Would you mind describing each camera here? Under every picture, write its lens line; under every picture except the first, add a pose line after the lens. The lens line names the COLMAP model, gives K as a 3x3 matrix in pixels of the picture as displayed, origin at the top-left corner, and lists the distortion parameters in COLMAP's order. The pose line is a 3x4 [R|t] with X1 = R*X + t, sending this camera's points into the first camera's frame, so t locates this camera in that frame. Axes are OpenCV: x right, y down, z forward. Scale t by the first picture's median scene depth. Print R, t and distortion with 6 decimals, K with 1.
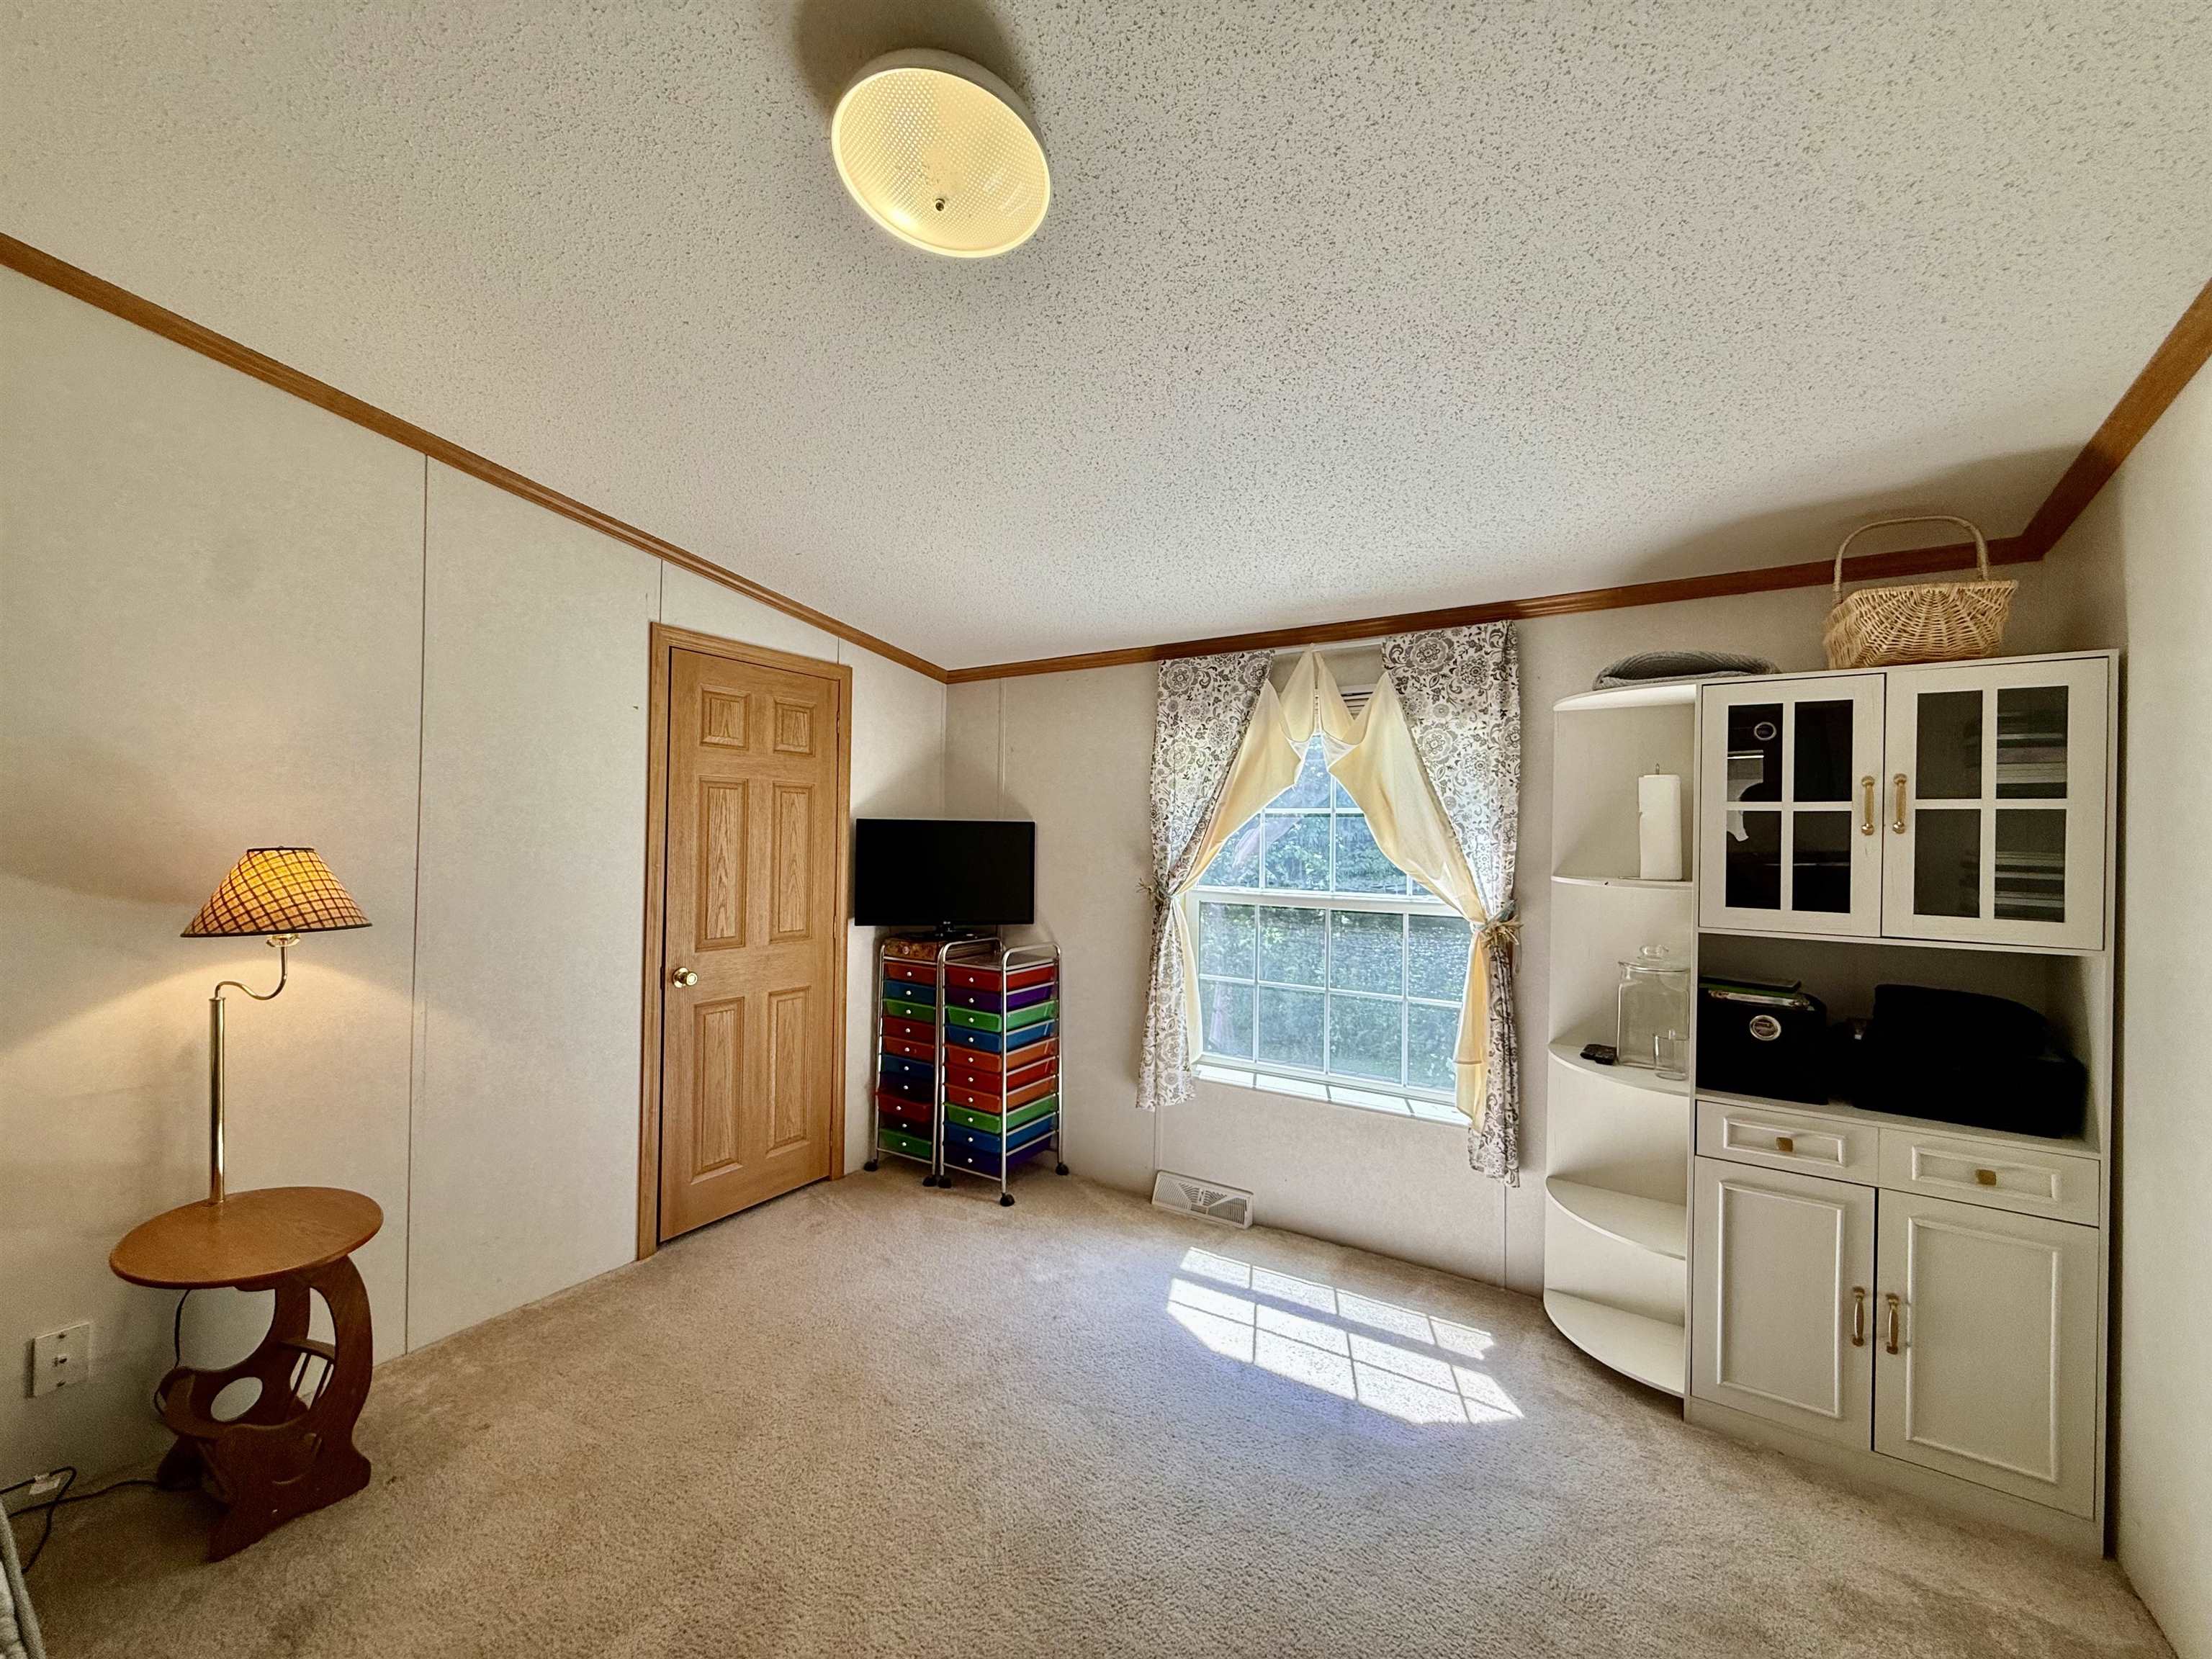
lens RADIAL K [[890.6, 0, 1105.4], [0, 890.6, 835.4], [0, 0, 1]] dist [-0.000313, 0.000058]
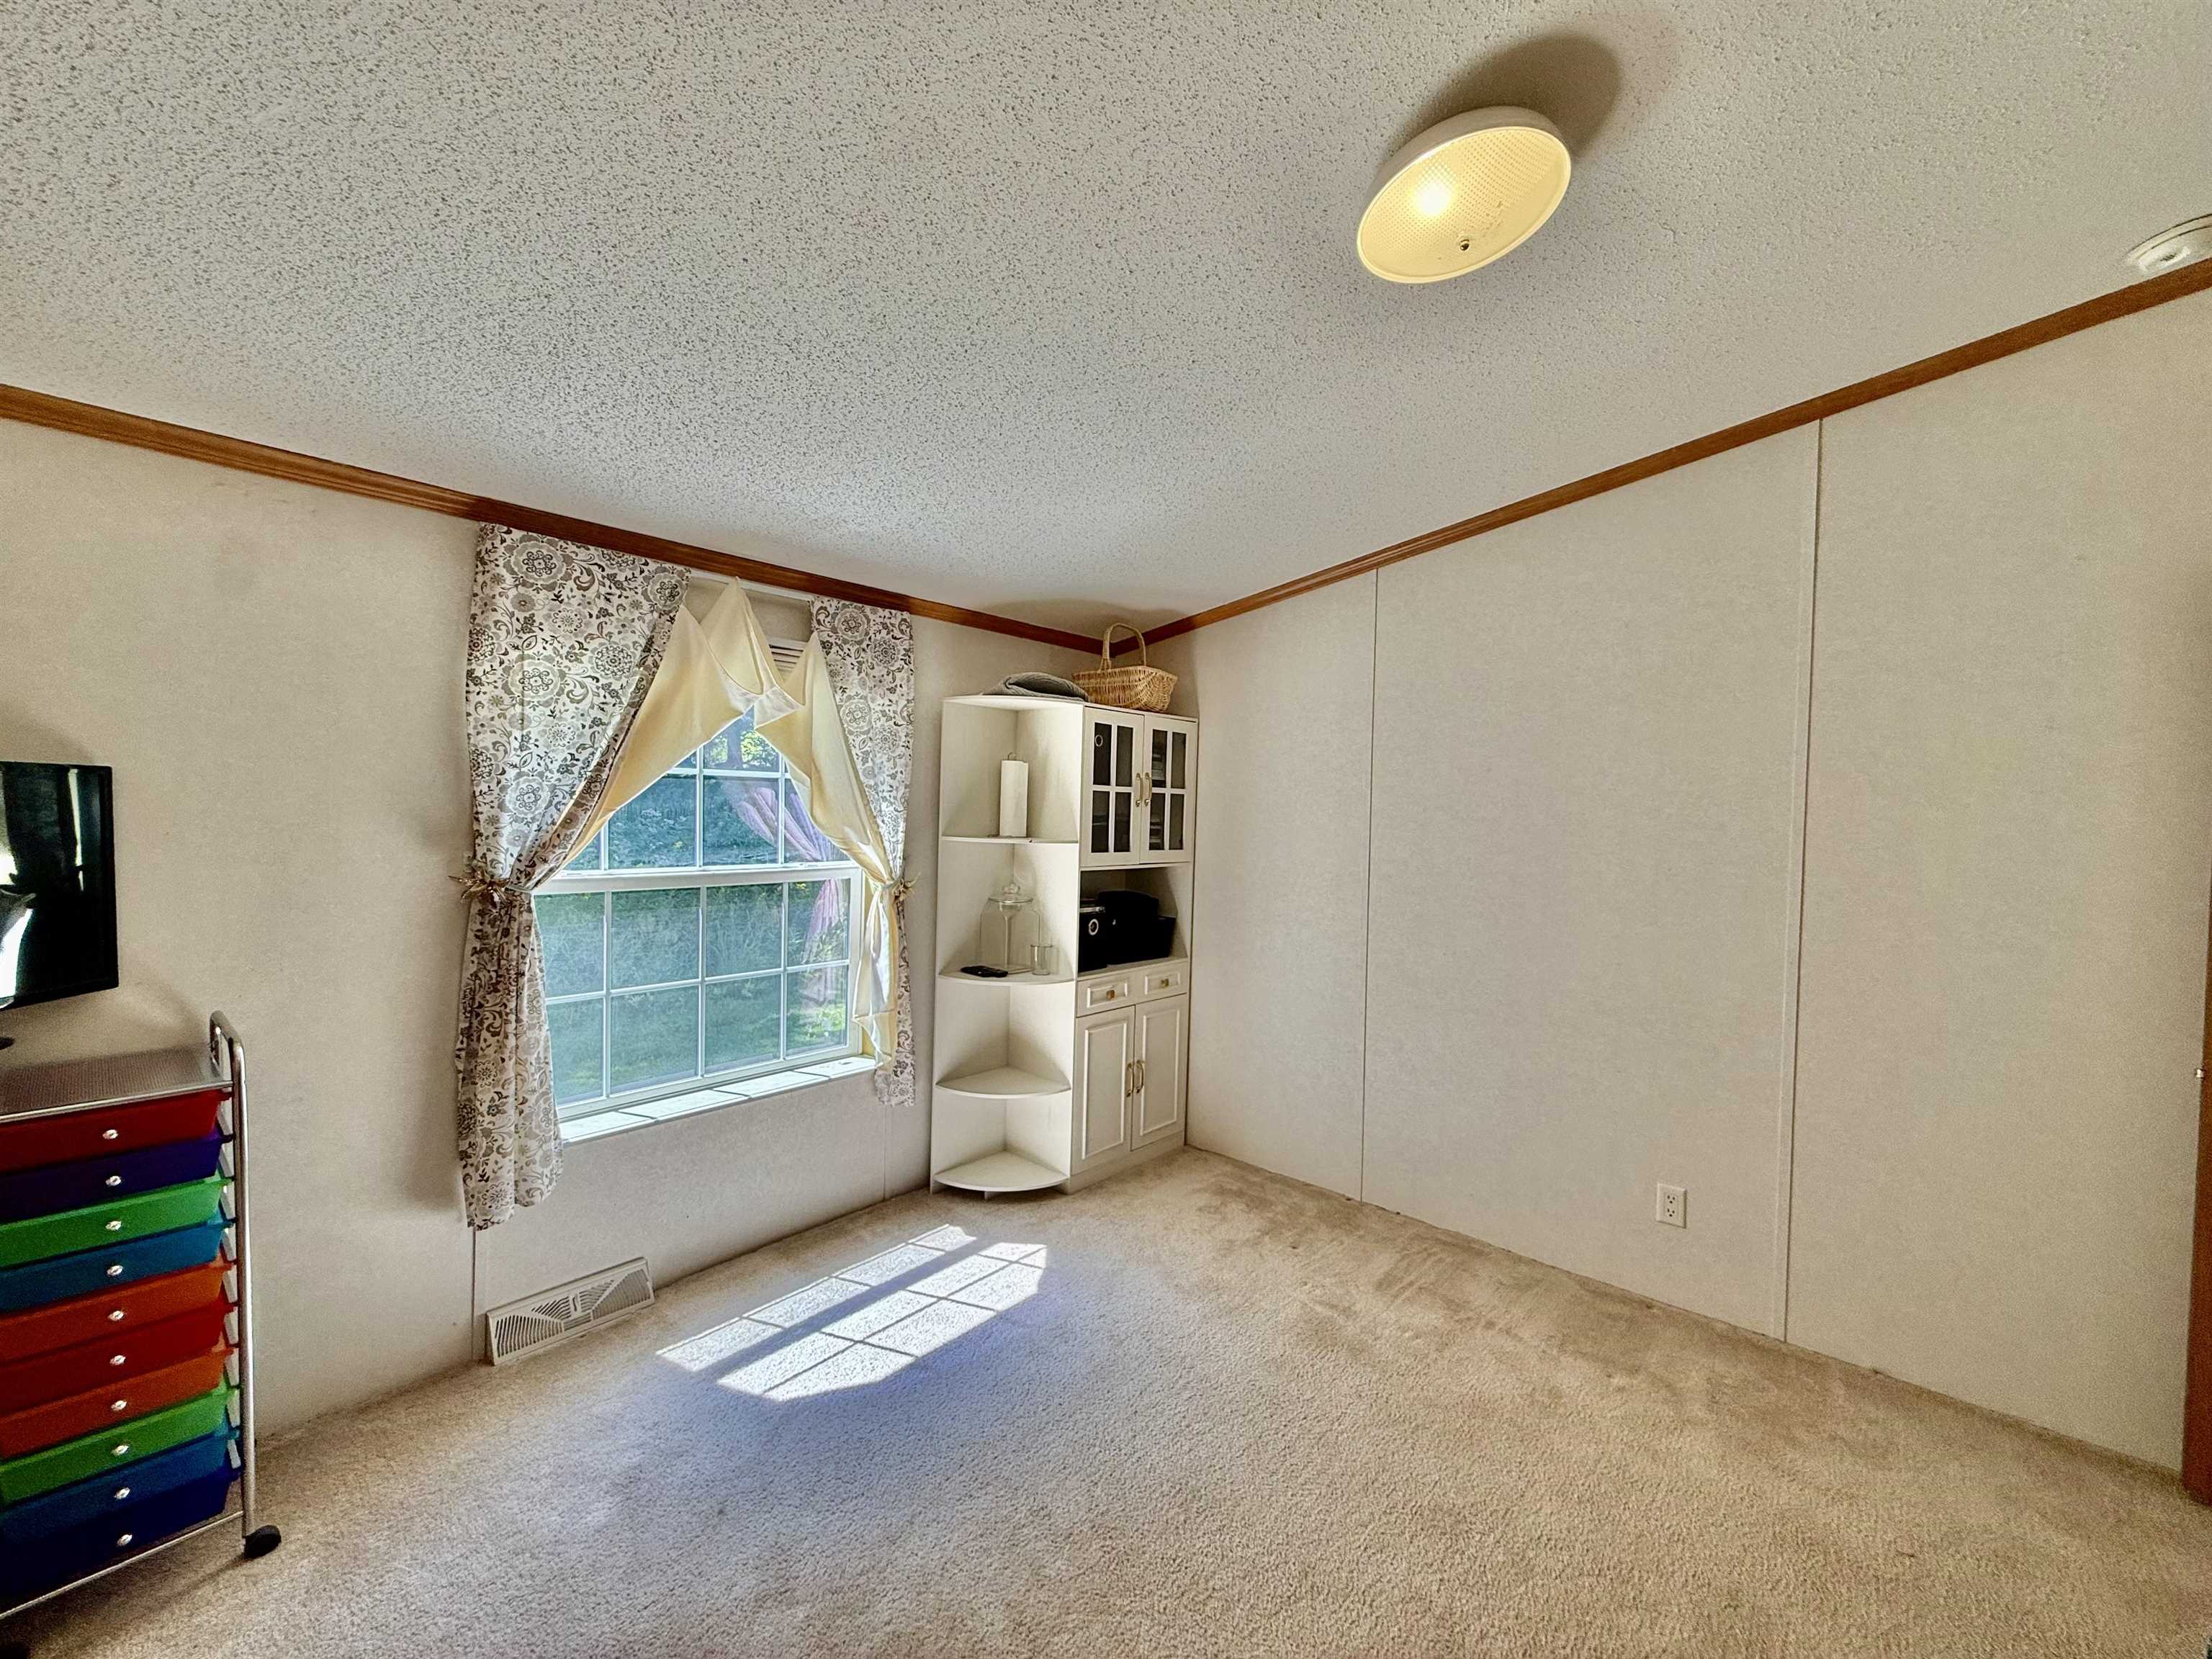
lens RADIAL K [[880.2, 0, 1104.6], [0, 880.2, 833.7], [0, 0, 1]] dist [0.001174, 0.000073]
pose [[0.143356, -0.038026, 0.988940, -0.596001], [-0.019831, 0.998951, 0.041286, -0.012300], [-0.989472, -0.025530, 0.142452, 0.559605]]
